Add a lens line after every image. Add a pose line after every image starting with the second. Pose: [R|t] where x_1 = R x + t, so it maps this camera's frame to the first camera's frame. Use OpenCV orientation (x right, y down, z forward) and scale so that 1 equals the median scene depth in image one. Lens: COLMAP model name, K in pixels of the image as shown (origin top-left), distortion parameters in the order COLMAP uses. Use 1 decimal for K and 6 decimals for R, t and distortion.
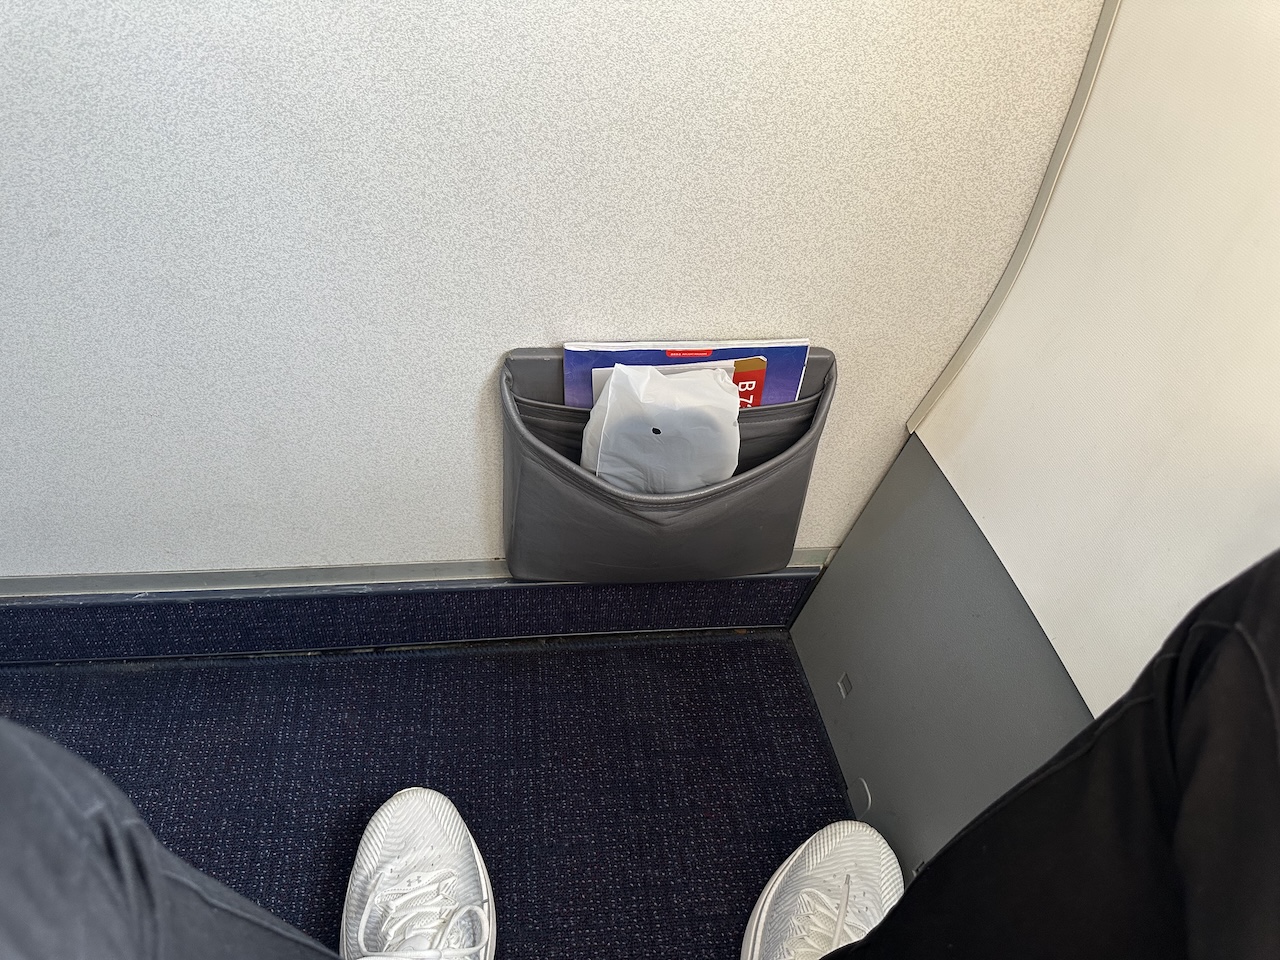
lens RADIAL K [[921.6, 0, 640.0], [0, 921.6, 480.0], [0, 0, 1]] dist [0.197464, -0.454480]
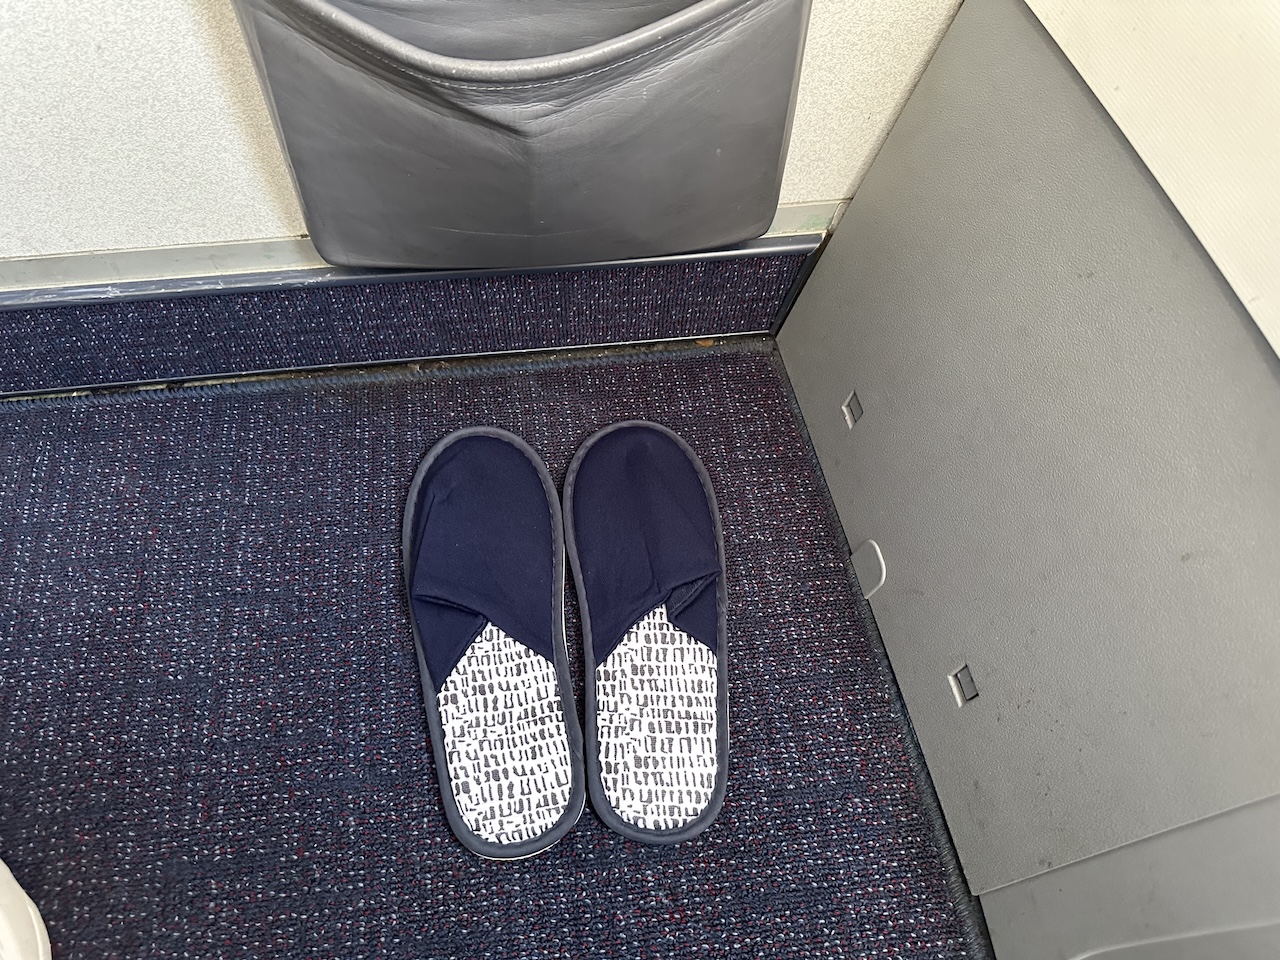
lens RADIAL K [[921.6, 0, 640.0], [0, 921.6, 480.0], [0, 0, 1]] dist [0.197464, -0.454480]
pose [[0.999058, -0.038213, -0.020552, 0.076415], [0.042354, 0.961720, 0.270743, 0.078442], [0.009419, -0.271358, 0.962432, 0.331940]]
